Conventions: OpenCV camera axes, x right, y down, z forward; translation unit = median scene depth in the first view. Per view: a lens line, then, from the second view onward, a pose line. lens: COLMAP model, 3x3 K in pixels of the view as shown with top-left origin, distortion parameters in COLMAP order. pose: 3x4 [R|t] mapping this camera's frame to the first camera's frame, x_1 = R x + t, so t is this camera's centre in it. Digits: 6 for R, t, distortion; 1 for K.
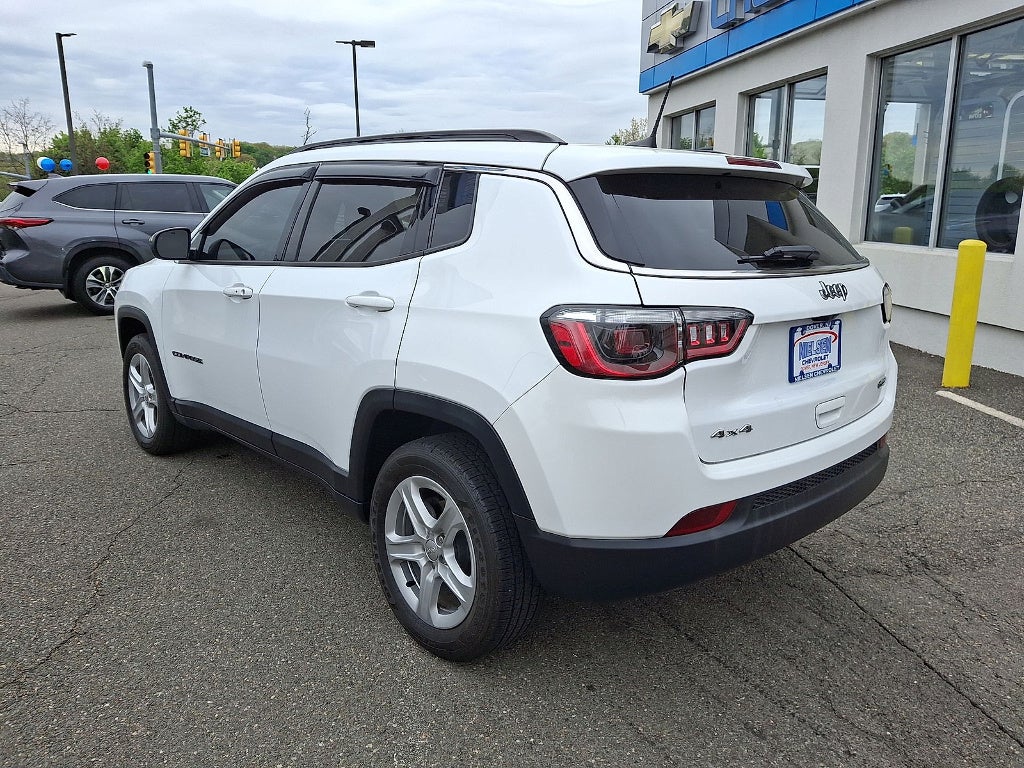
lens RADIAL K [[758.8, 0, 512.0], [0, 758.8, 384.0], [0, 0, 1]] dist [0.025291, -0.001333]
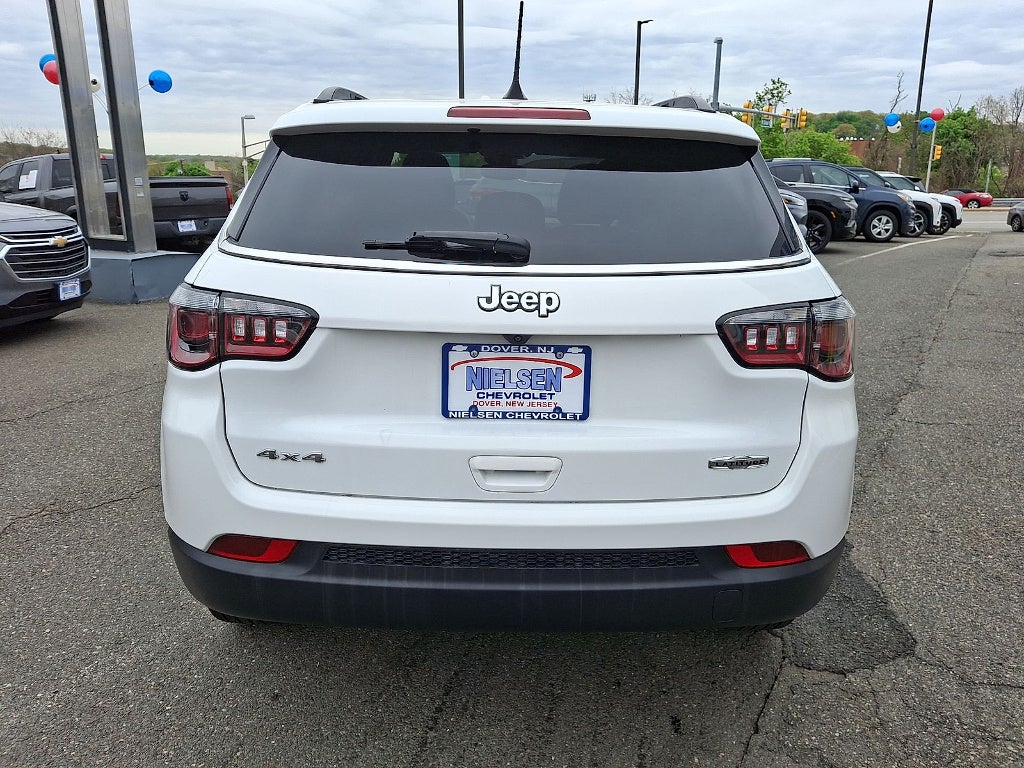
lens RADIAL K [[767.9, 0, 512.0], [0, 767.9, 384.0], [0, 0, 1]] dist [0.085901, -0.142480]
pose [[0.760438, 0.176898, -0.624853, 0.821129], [-0.158769, 0.983629, 0.085249, -0.101010], [0.629703, 0.034381, 0.776074, 0.433373]]
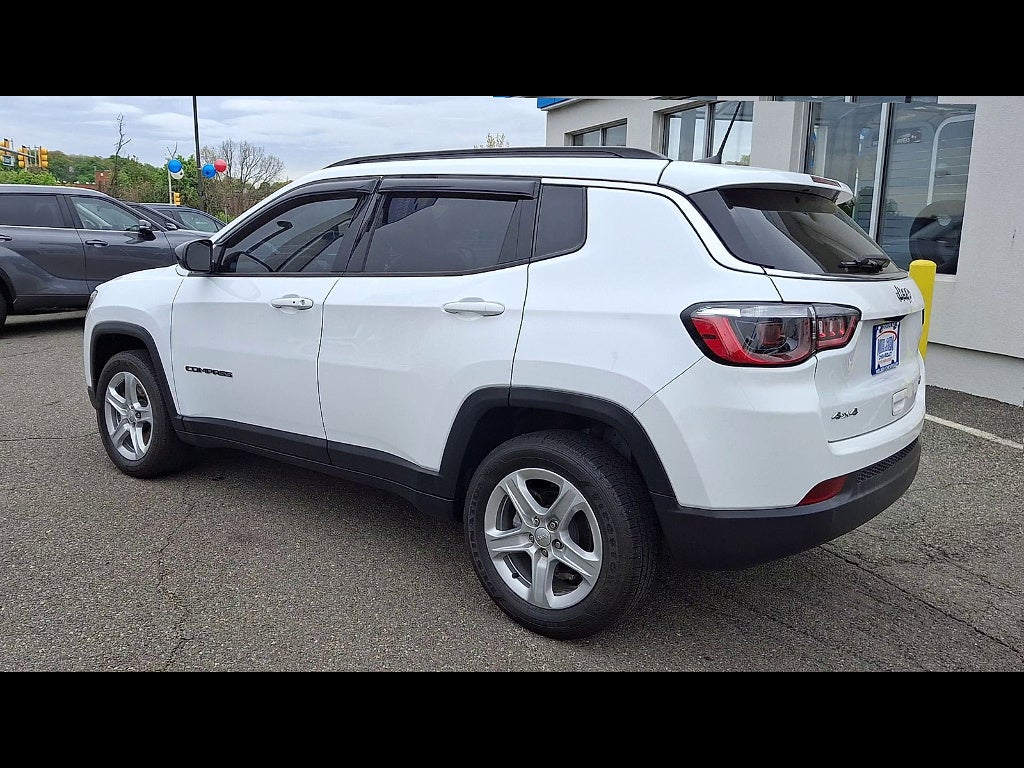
lens RADIAL K [[867.5, 0, 421.5], [0, 867.5, 407.1], [0, 0, 1]] dist [0.077055, -0.062358]
pose [[0.993276, -0.012374, 0.115110, -0.417739], [0.015781, 0.999463, -0.028734, 0.068003], [-0.114692, 0.030358, 0.992937, -0.199365]]
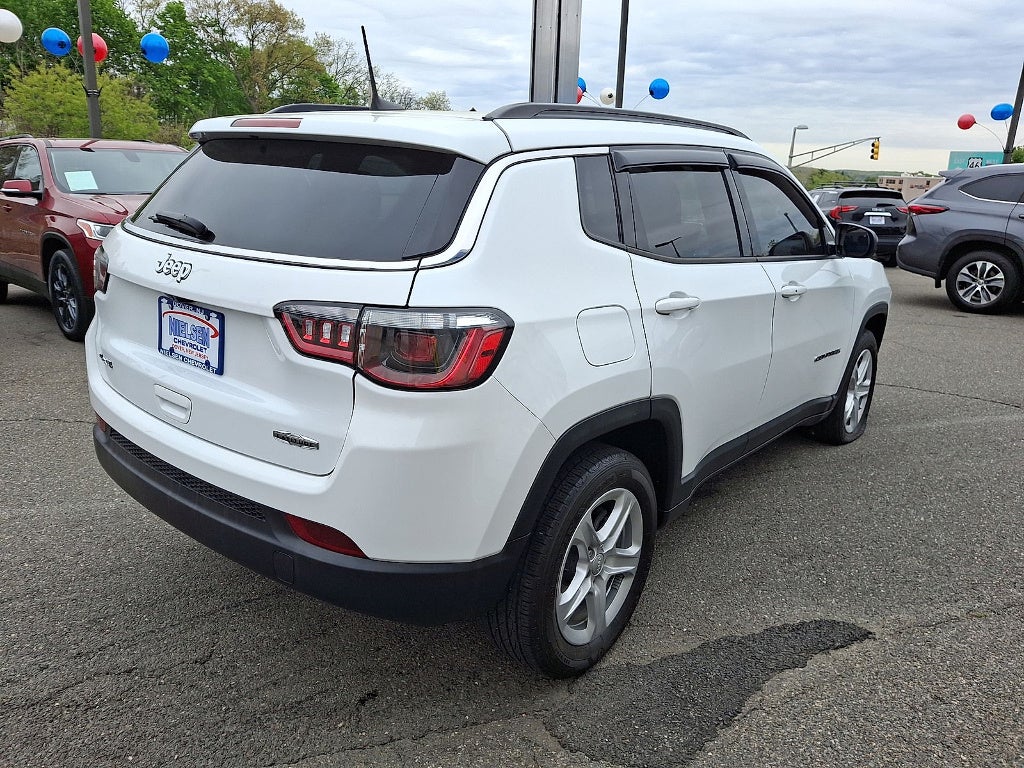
lens RADIAL K [[795.9, 0, 545.5], [0, 795.9, 386.1], [0, 0, 1]] dist [0.005543, 0.007771]
pose [[0.178832, 0.269643, -0.946209, 1.340046], [-0.273866, 0.937347, 0.215357, -0.295827], [0.944995, 0.220622, 0.241474, 1.152941]]
